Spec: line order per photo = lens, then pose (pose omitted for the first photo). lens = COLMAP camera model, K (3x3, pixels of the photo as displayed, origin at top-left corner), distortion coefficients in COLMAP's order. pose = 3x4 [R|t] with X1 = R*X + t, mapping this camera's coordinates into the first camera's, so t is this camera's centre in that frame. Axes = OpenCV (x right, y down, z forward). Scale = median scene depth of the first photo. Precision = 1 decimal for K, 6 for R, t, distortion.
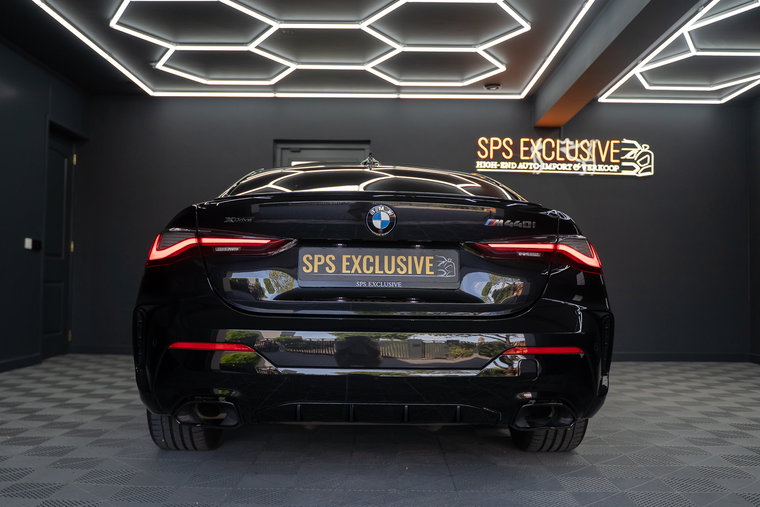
lens RADIAL K [[764.7, 0, 374.2], [0, 764.7, 251.8], [0, 0, 1]] dist [-0.058408, 0.000000]
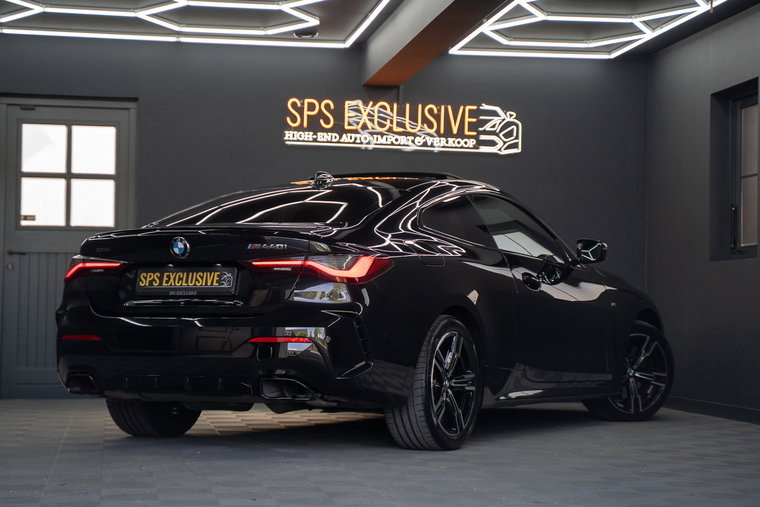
lens RADIAL K [[1675.3, 0, 388.2], [0, 1675.3, 241.4], [0, 0, 1]] dist [0.274633, 0.000000]
pose [[0.985313, 0.007887, 0.170575, -0.046183], [-0.008825, 0.999950, 0.004740, -0.021689], [-0.170529, -0.006175, 0.985333, -0.653067]]
